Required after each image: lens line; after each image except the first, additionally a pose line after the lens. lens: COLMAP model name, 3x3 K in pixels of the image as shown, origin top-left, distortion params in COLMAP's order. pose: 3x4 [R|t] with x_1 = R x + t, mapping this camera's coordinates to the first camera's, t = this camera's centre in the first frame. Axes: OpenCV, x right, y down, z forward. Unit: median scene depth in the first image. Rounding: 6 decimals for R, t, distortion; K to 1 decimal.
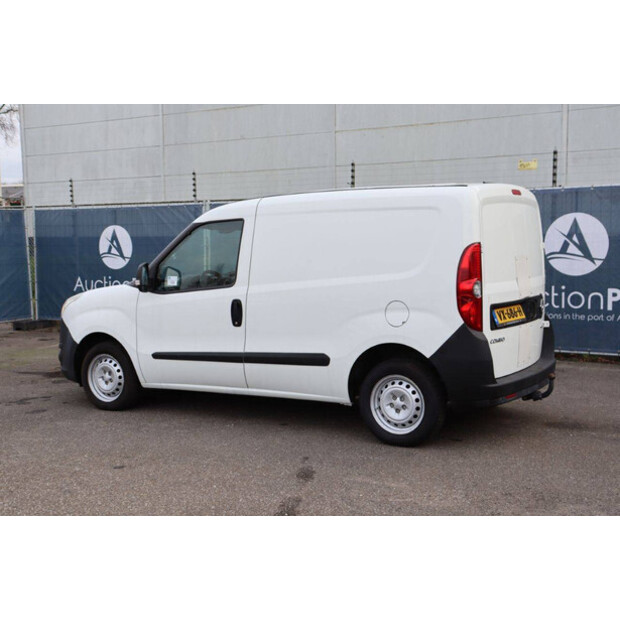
lens RADIAL K [[851.4, 0, 311.4], [0, 851.4, 308.0], [0, 0, 1]] dist [0.056583, 0.000000]
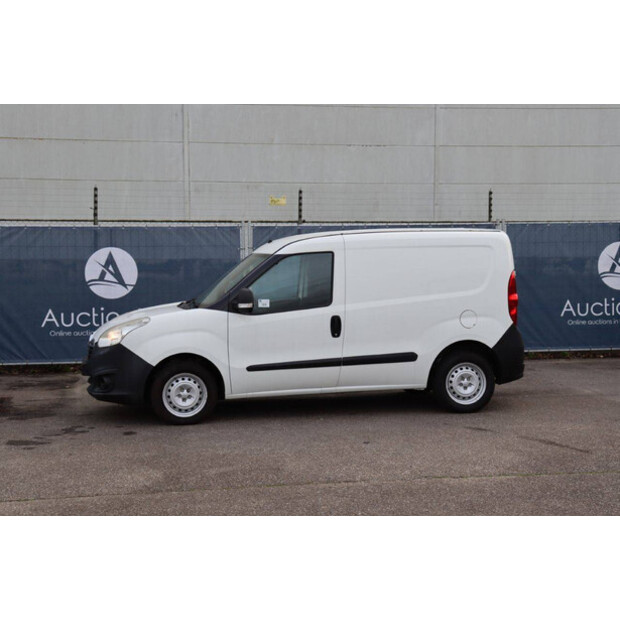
lens RADIAL K [[1082.2, 0, 306.4], [0, 1082.2, 306.6], [0, 0, 1]] dist [0.213206, 0.000000]
pose [[0.737341, -0.028813, 0.674906, -1.171648], [0.055641, 0.998285, -0.018169, 0.003414], [-0.673225, 0.050950, 0.737680, -0.145293]]
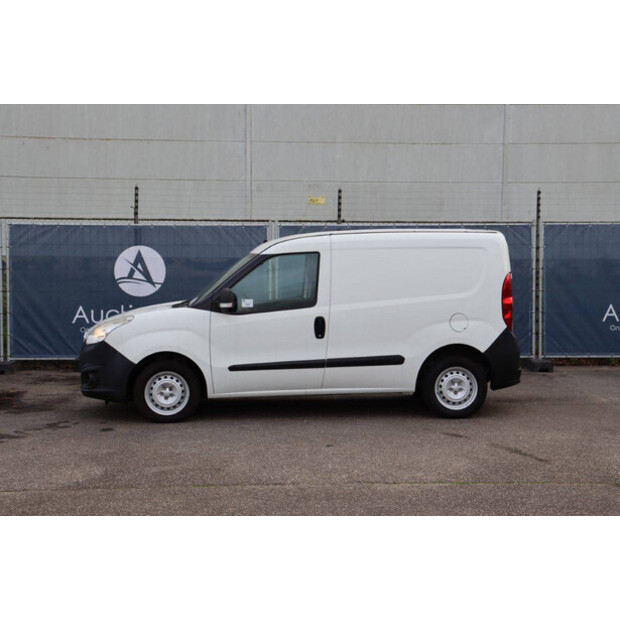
lens RADIAL K [[1082.2, 0, 310.3], [0, 1082.2, 317.3], [0, 0, 1]] dist [0.213206, 0.000000]
pose [[0.812527, -0.023302, 0.582458, -0.998529], [0.038072, 0.999189, -0.013137, 0.010754], [-0.581680, 0.032850, 0.812754, -0.269816]]
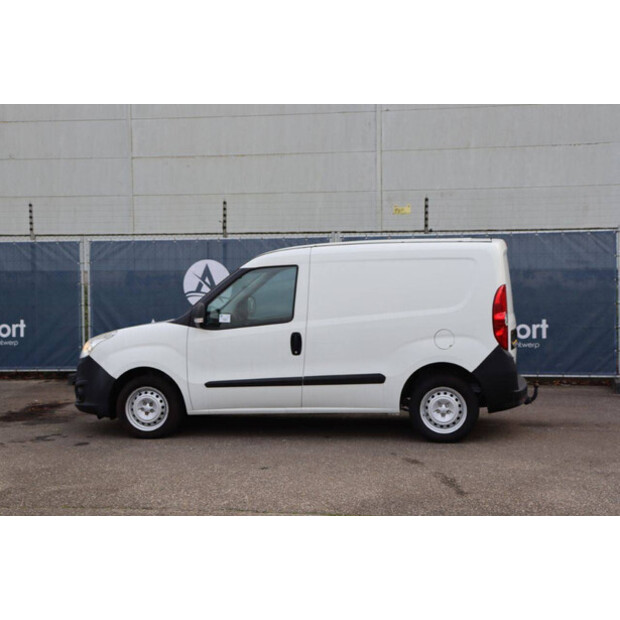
lens RADIAL K [[1082.2, 0, 306.9], [0, 1082.2, 309.4], [0, 0, 1]] dist [0.213206, 0.000000]
pose [[0.933256, -0.014482, 0.358920, -0.606049], [0.030097, 0.998826, -0.037957, 0.015552], [-0.357949, 0.046226, 0.932596, -0.415290]]
